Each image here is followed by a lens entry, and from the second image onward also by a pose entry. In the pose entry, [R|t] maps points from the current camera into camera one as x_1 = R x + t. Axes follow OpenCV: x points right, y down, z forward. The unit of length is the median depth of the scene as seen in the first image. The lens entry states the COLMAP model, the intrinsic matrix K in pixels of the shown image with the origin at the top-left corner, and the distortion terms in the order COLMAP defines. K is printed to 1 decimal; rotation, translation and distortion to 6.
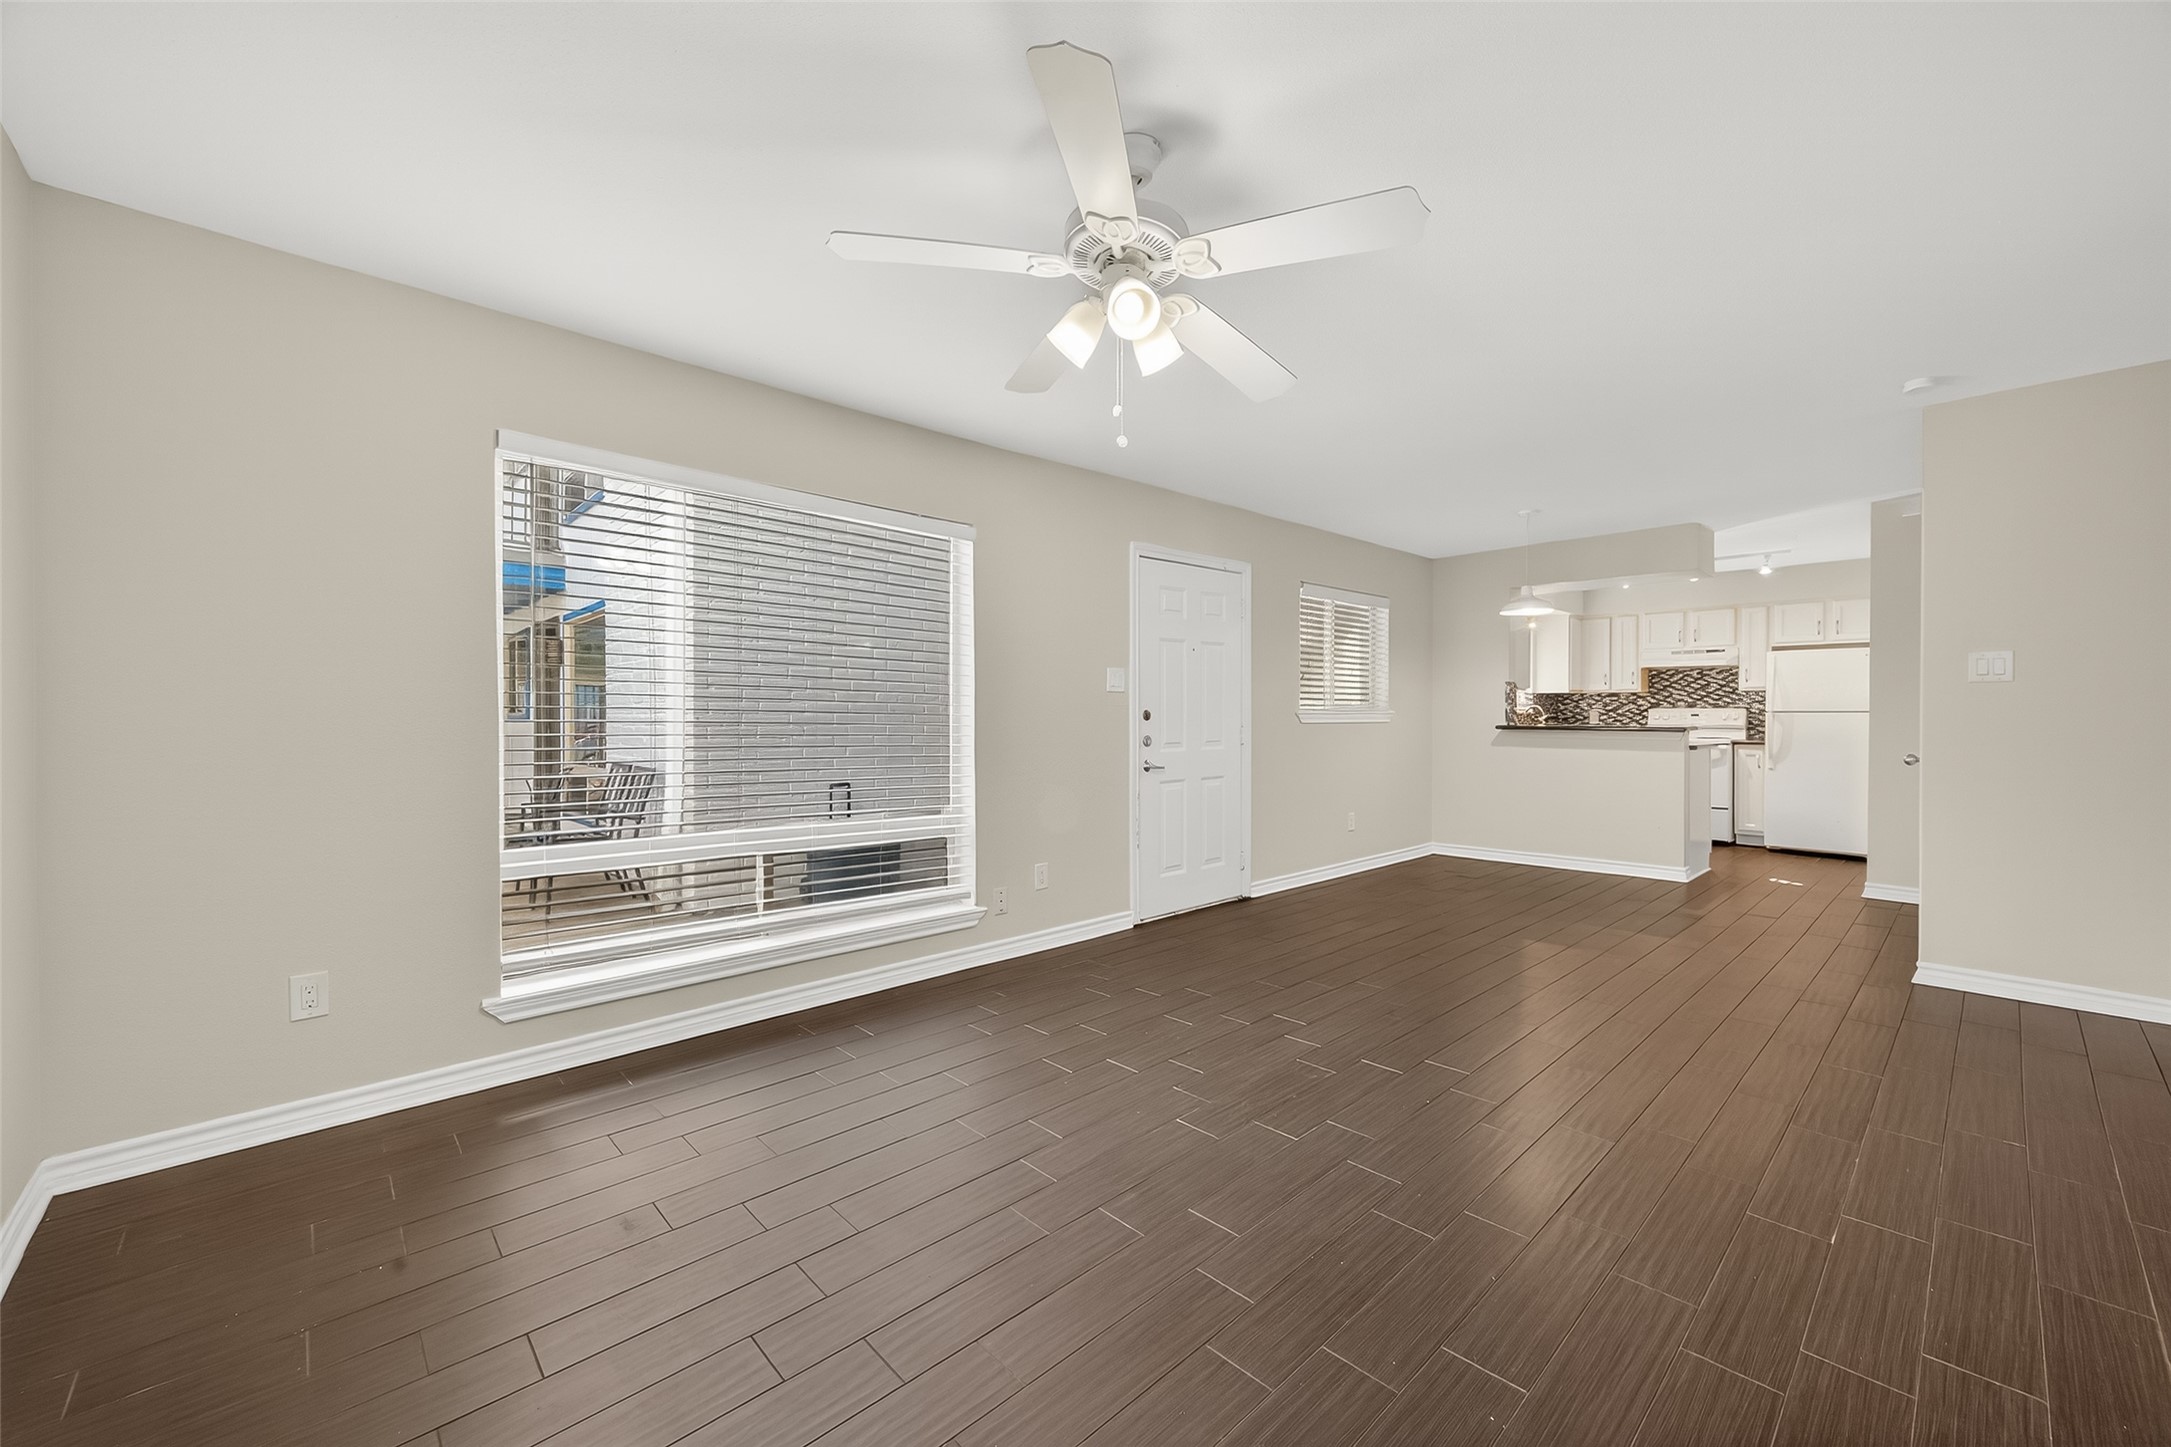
lens RADIAL K [[852.1, 0, 1102.9], [0, 852.1, 725.8], [0, 0, 1]] dist [0.003316, -0.001978]
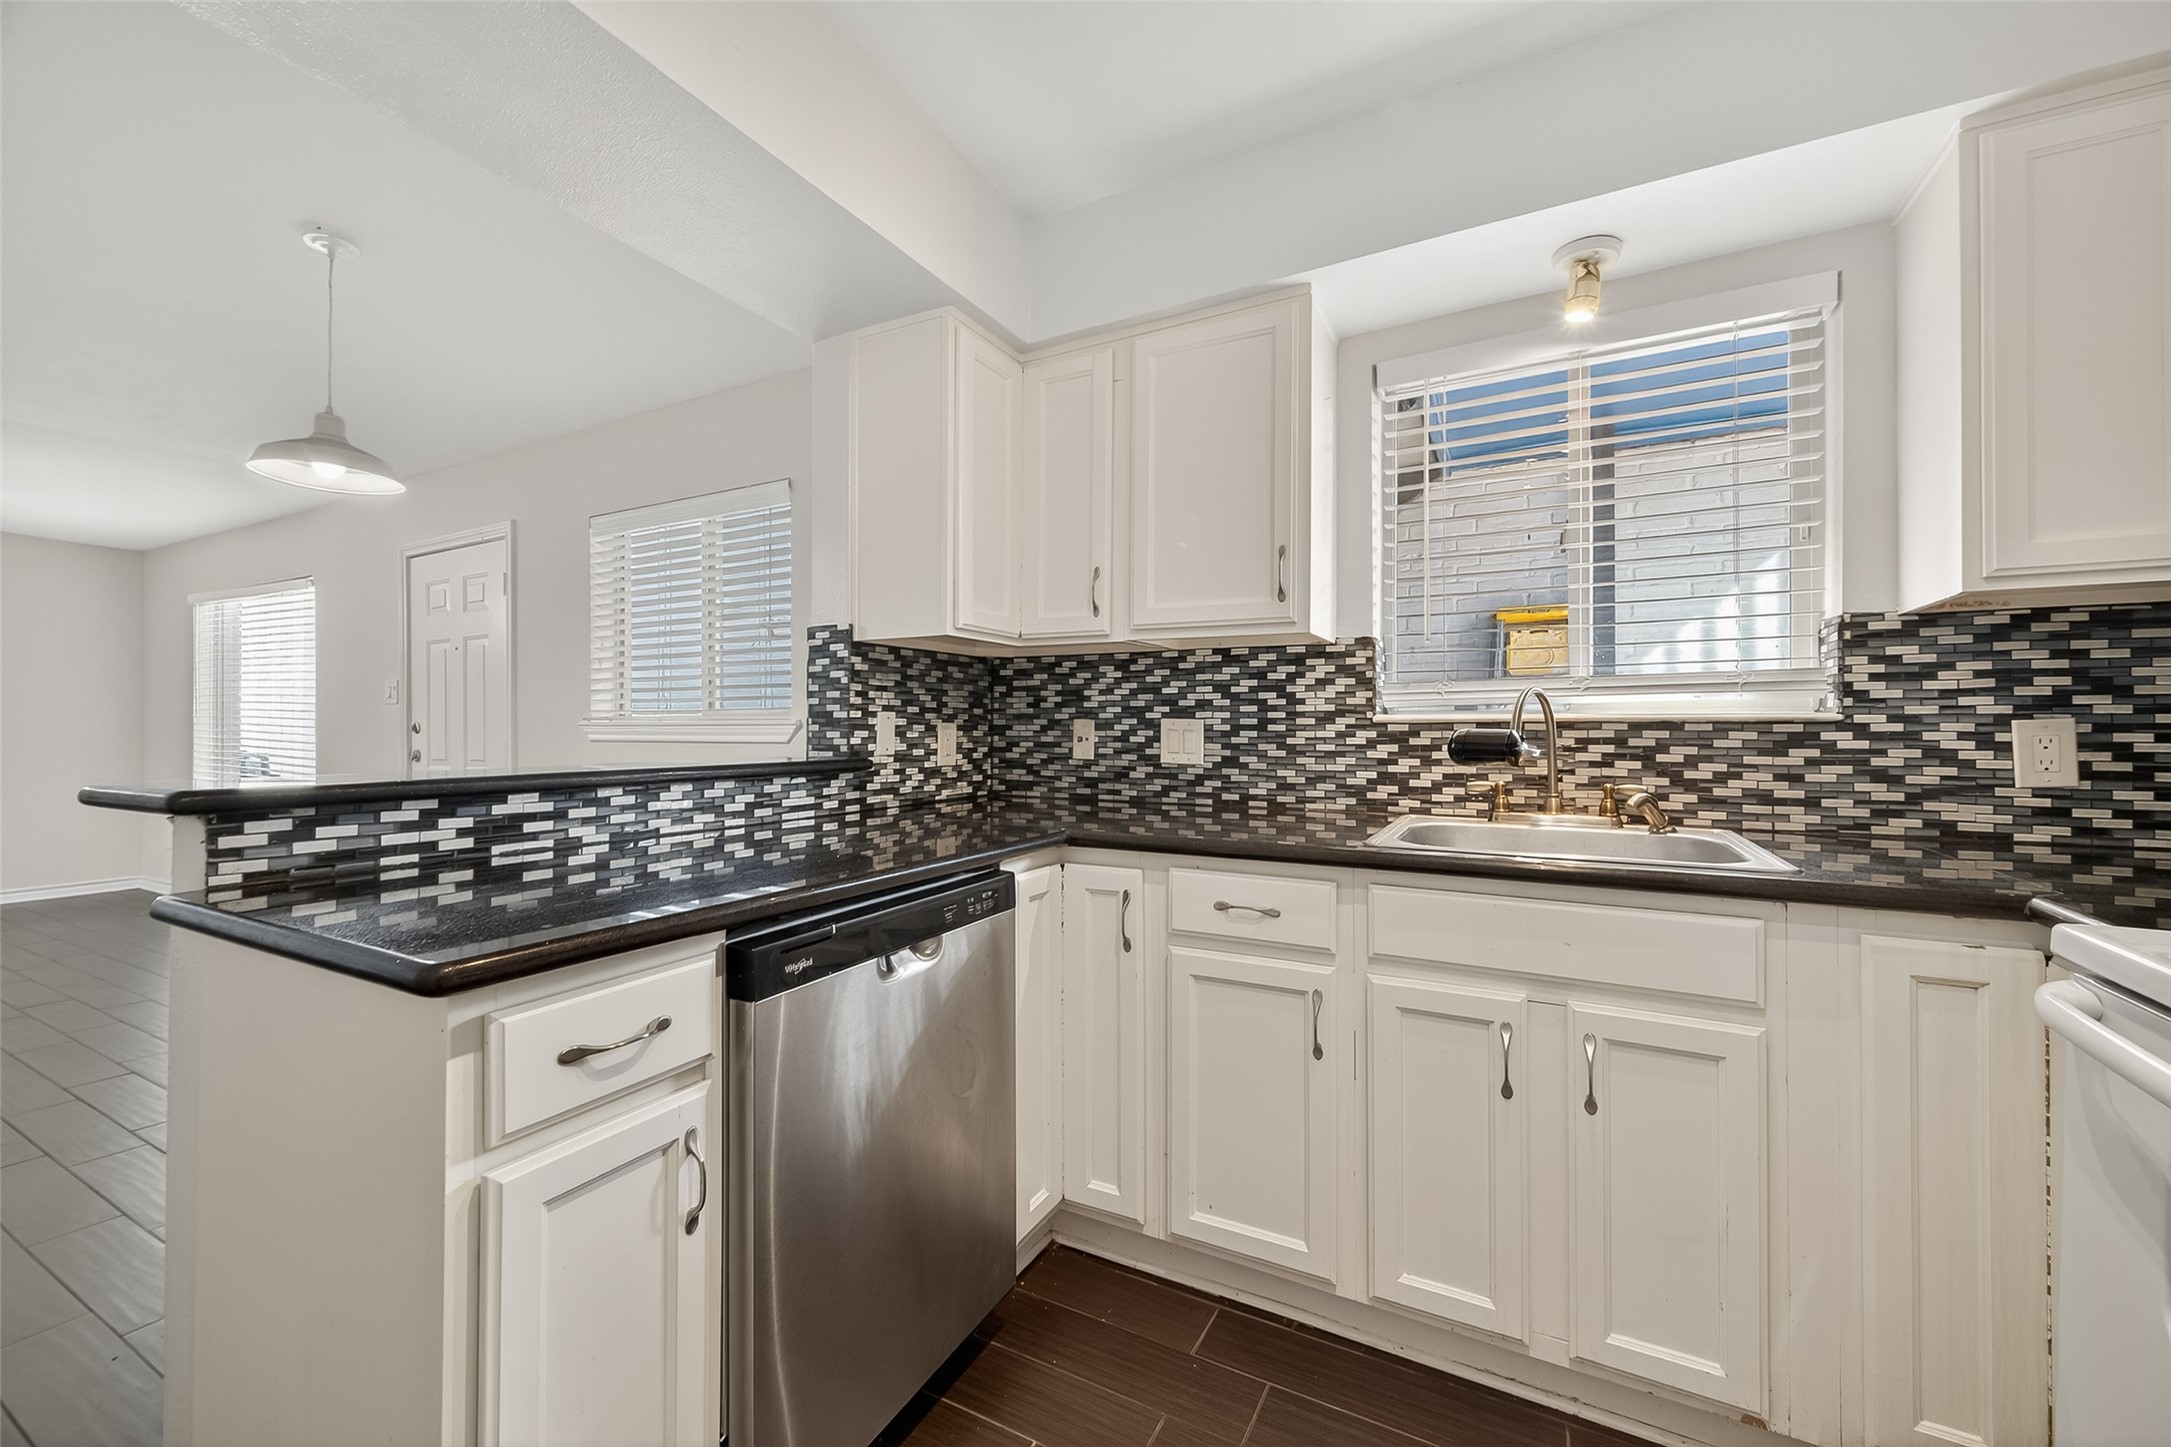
lens RADIAL K [[852.1, 0, 1087.8], [0, 852.1, 721.3], [0, 0, 1]] dist [0.003316, -0.001978]
pose [[0.311258, -0.005321, -0.950311, 0.731571], [-0.012031, 0.999882, -0.009539, -0.012358], [0.950249, 0.014402, 0.311157, 0.893244]]
